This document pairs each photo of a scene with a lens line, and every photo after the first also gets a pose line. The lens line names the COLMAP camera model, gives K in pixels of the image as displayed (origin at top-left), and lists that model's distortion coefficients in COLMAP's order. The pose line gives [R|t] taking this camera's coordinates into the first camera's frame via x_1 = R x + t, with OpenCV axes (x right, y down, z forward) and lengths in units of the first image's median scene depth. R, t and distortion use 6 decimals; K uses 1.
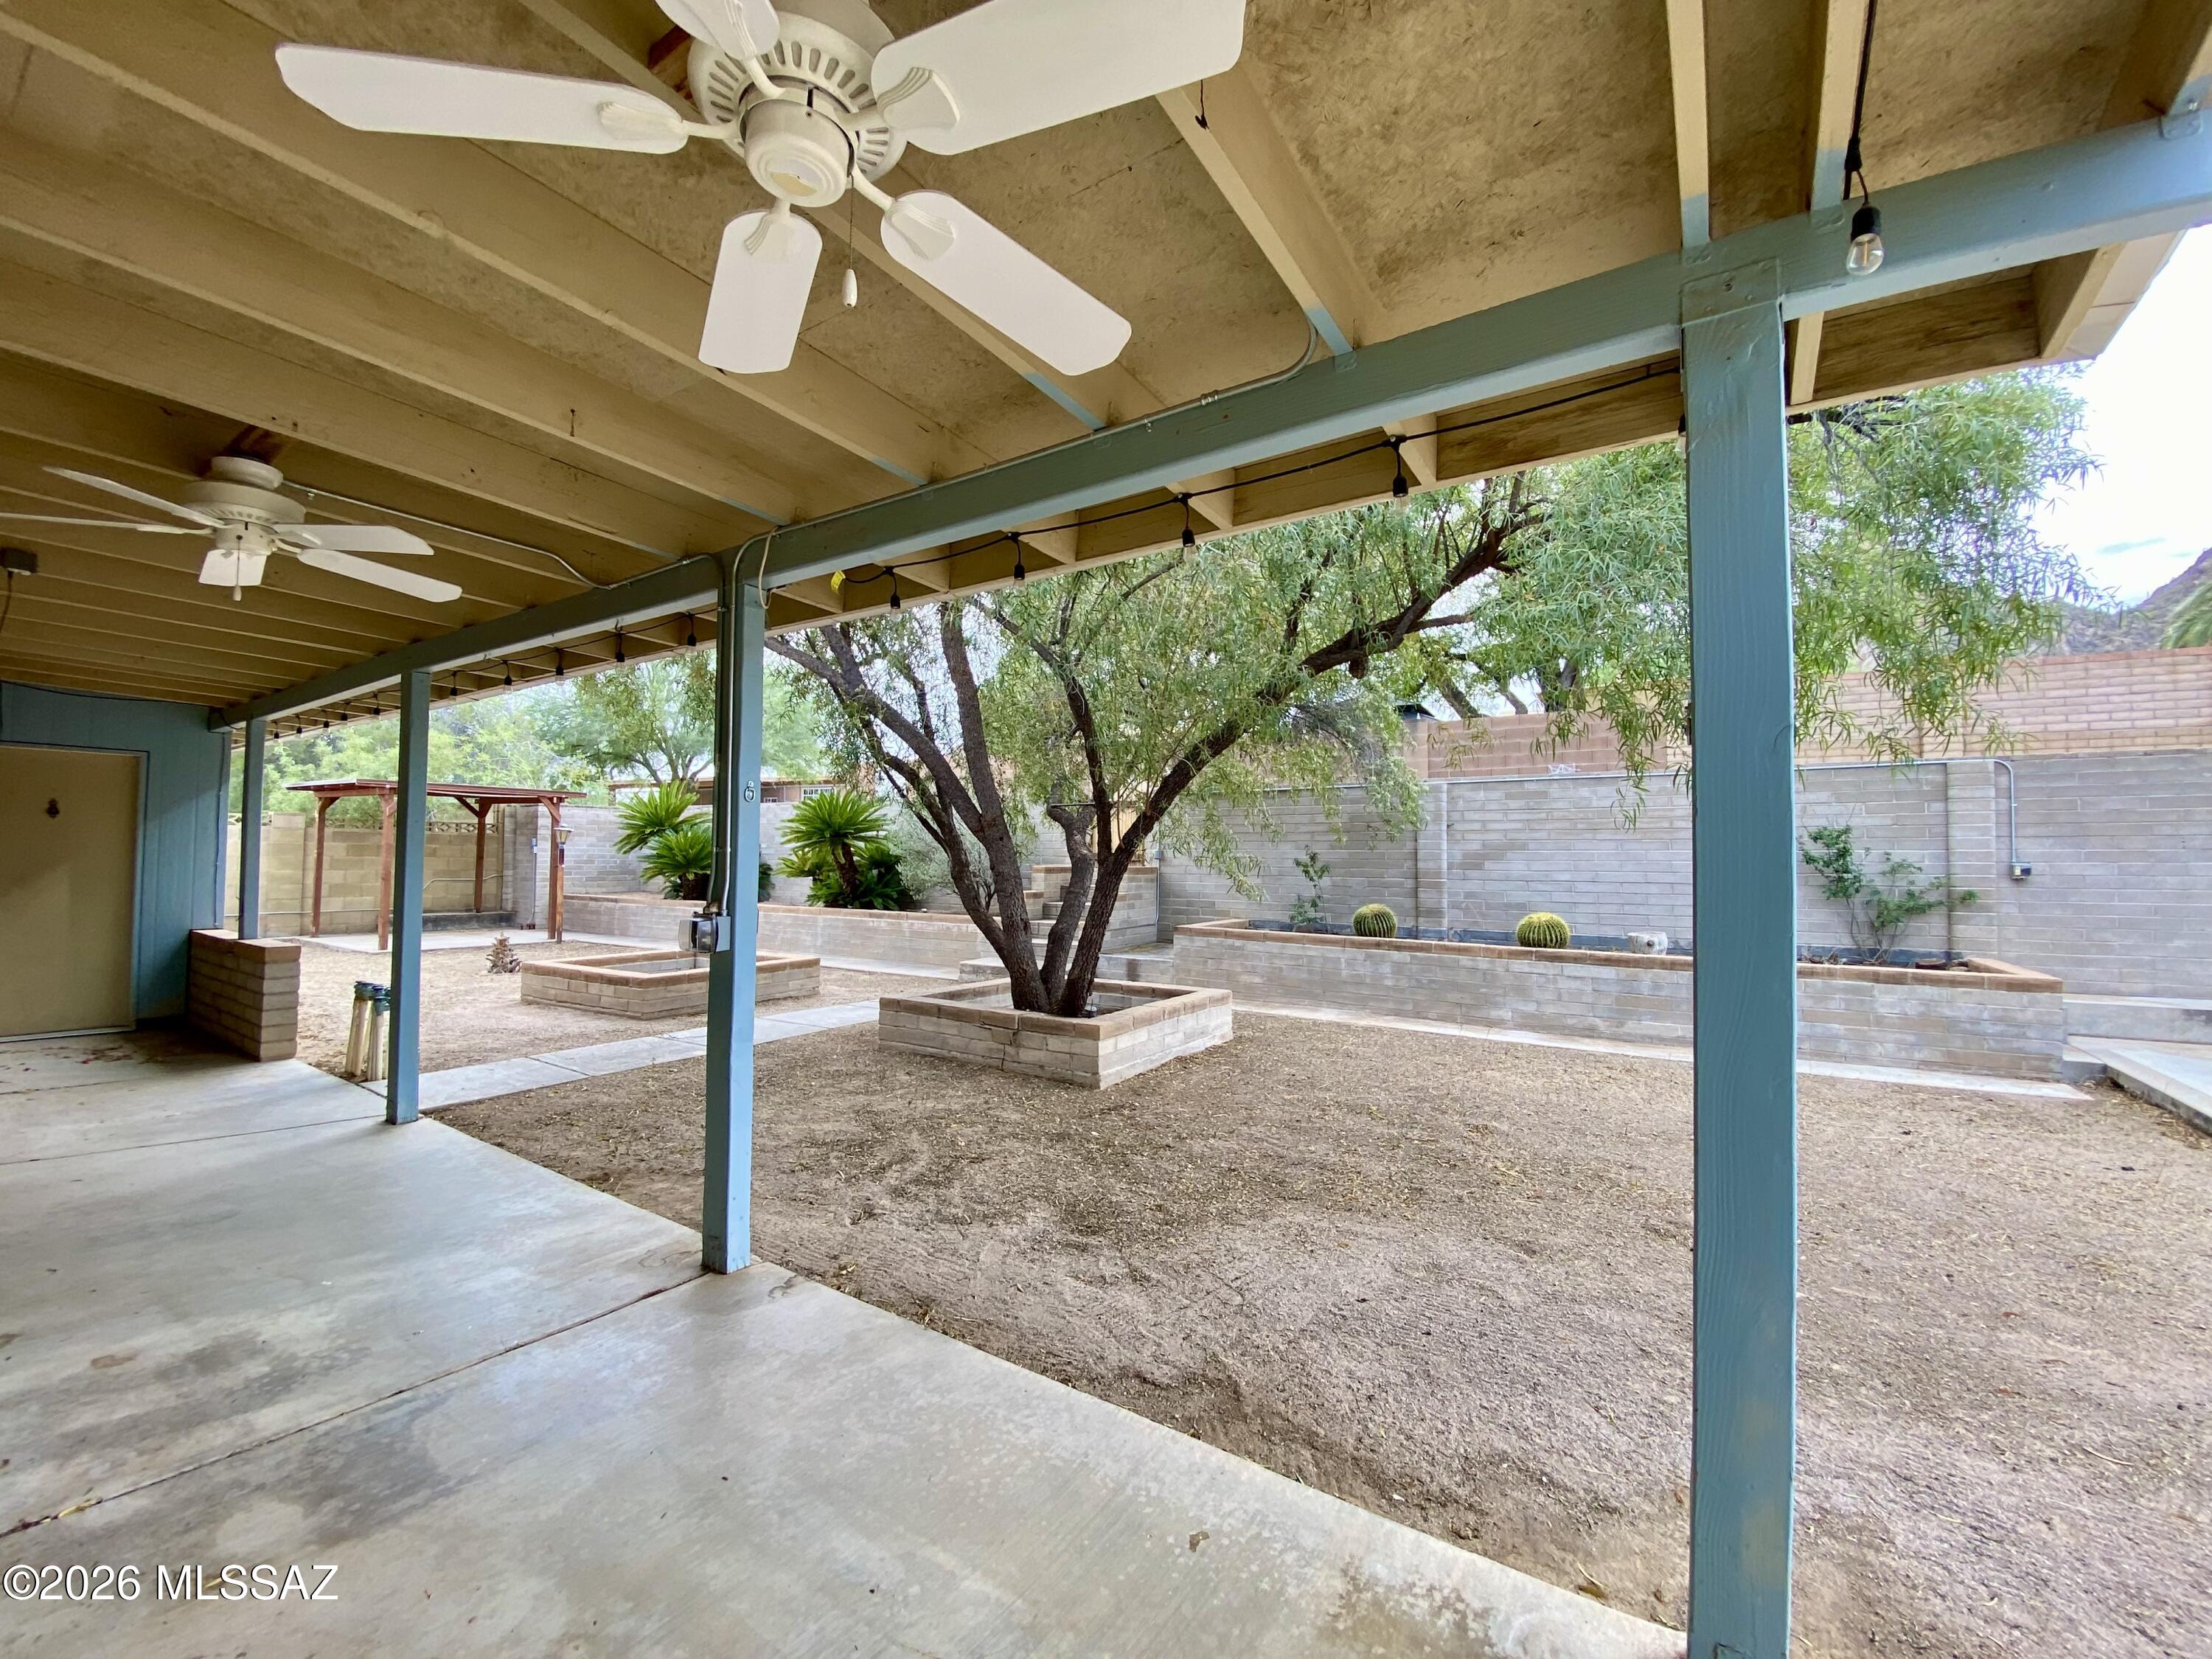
lens RADIAL K [[904.8, 0, 1105.4], [0, 904.8, 825.6], [0, 0, 1]] dist [0.014481, -0.017502]
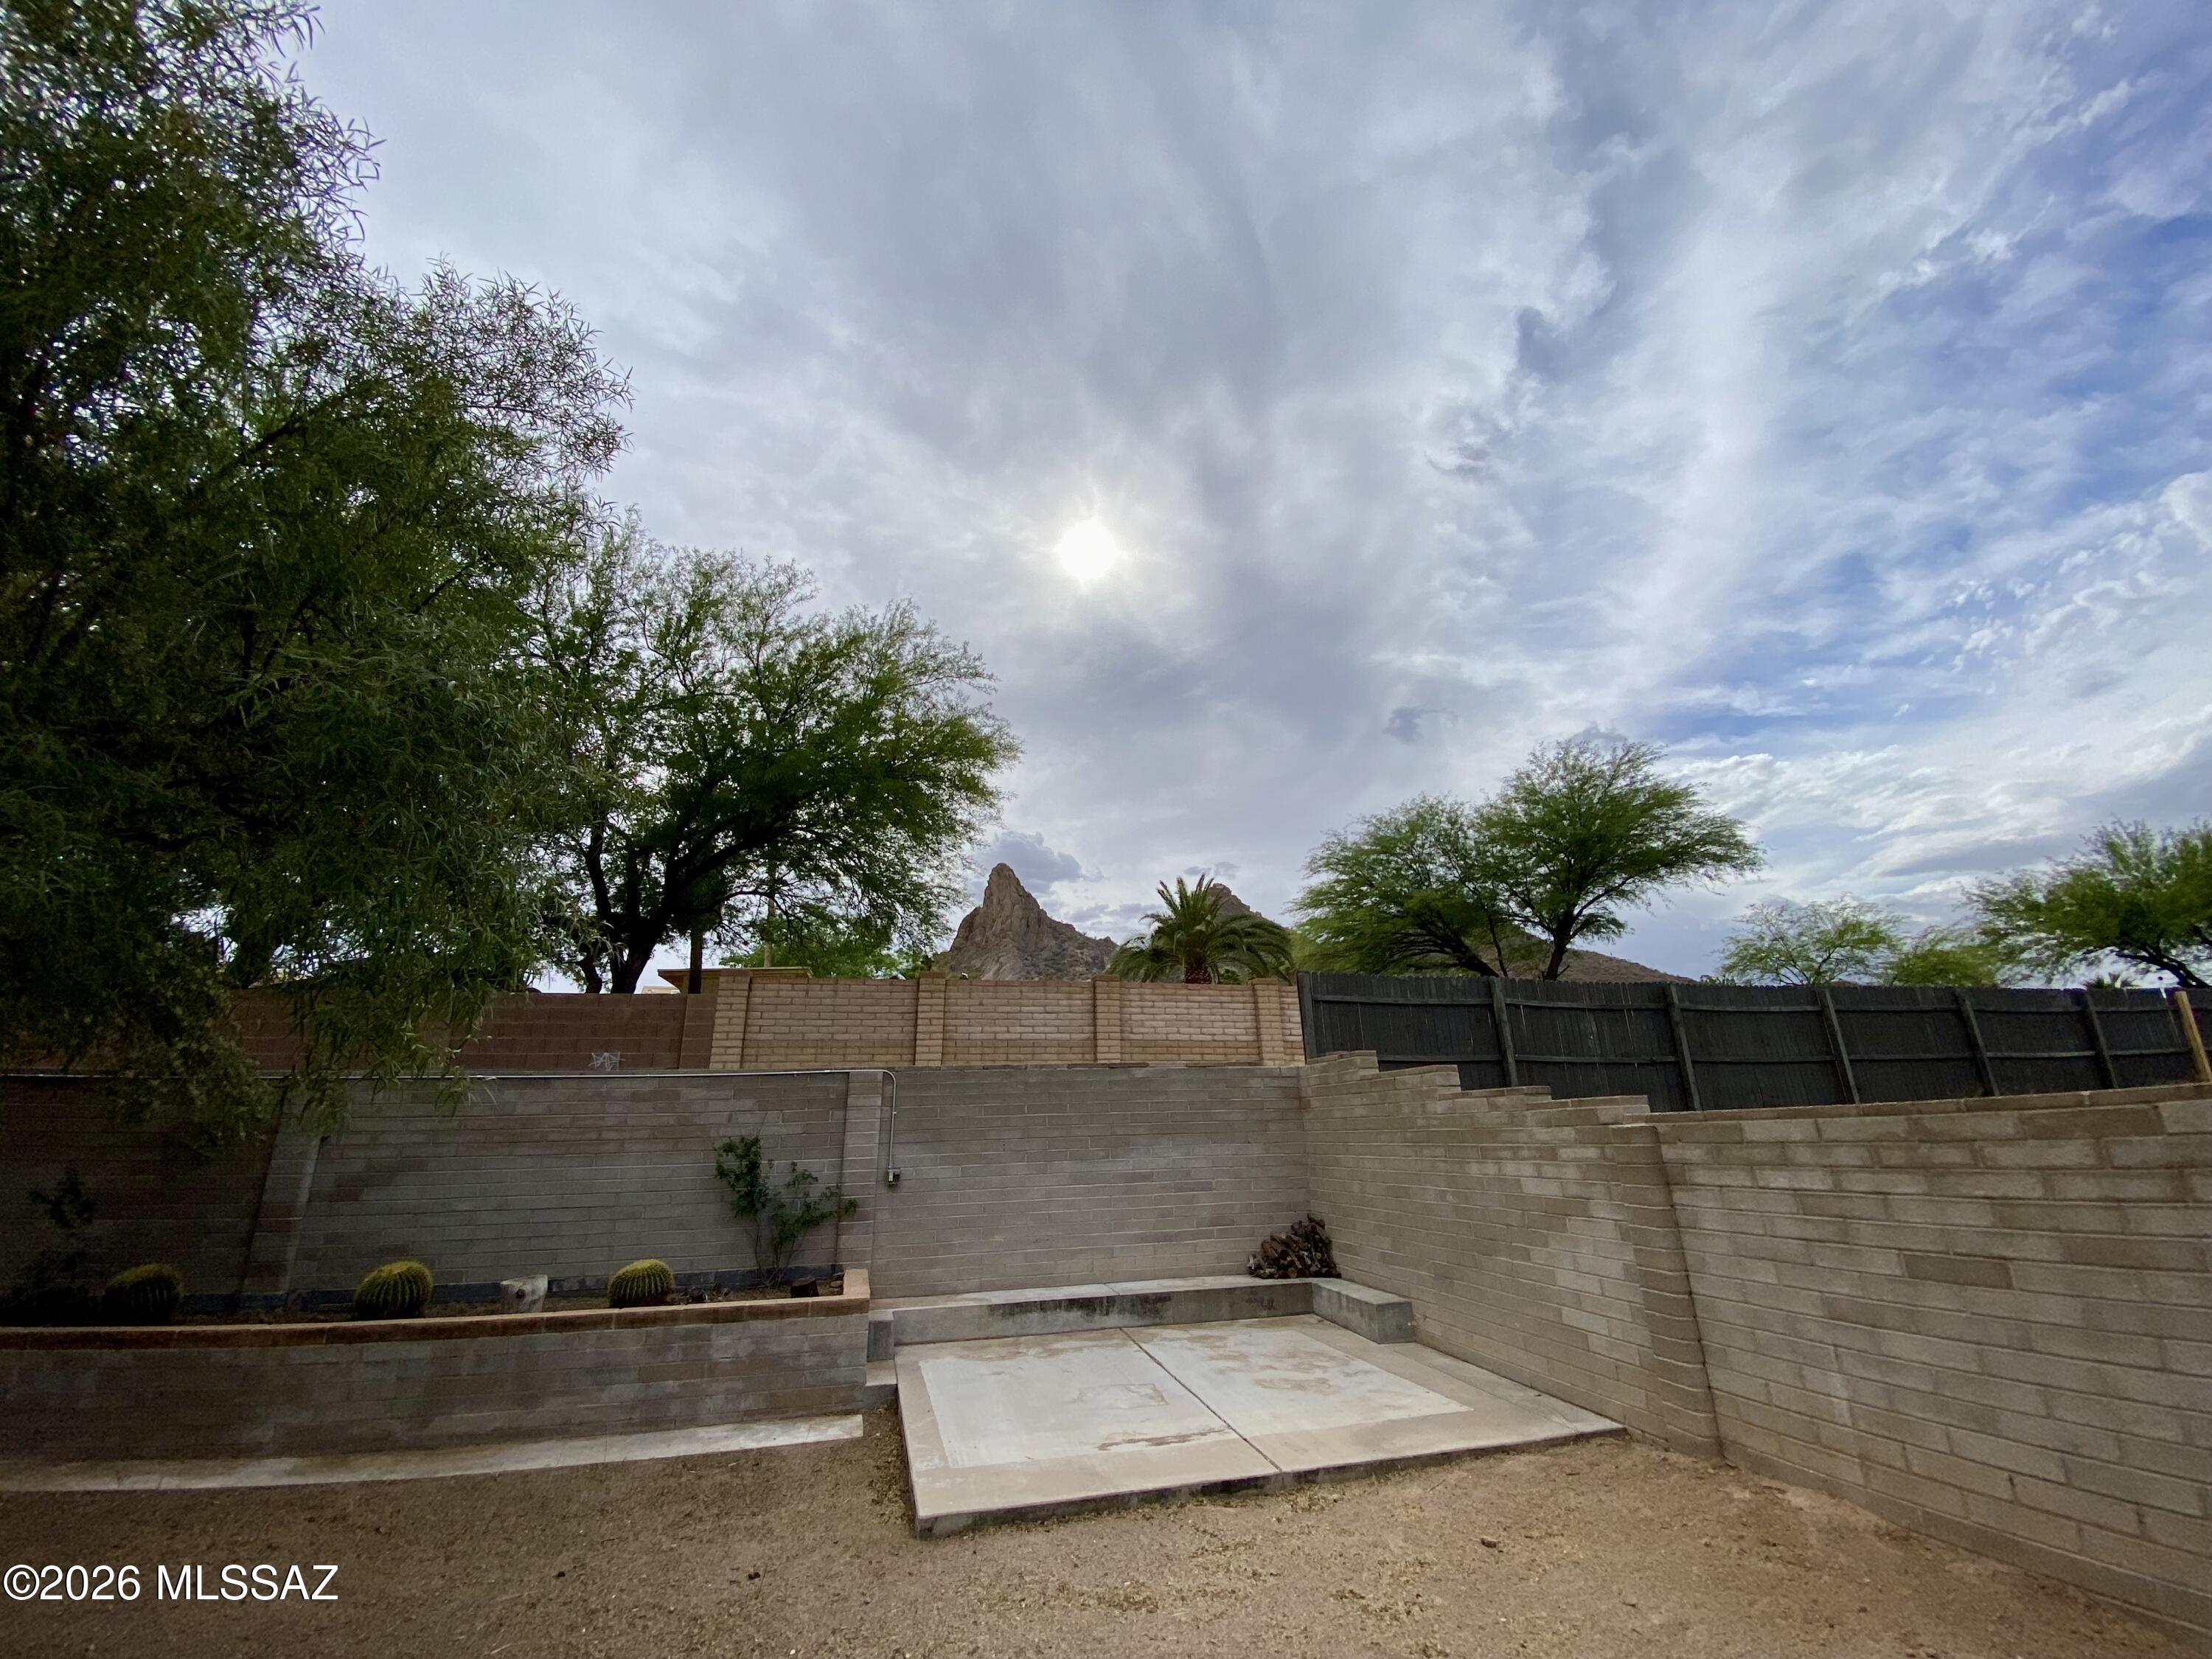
lens RADIAL K [[909.0, 0, 1097.7], [0, 909.0, 819.9], [0, 0, 1]] dist [0.009915, -0.015865]
pose [[0.701617, 0.206339, 0.682025, 0.337566], [0.004987, 0.955710, -0.294269, -0.036115], [-0.712537, 0.209866, 0.669513, -0.004764]]
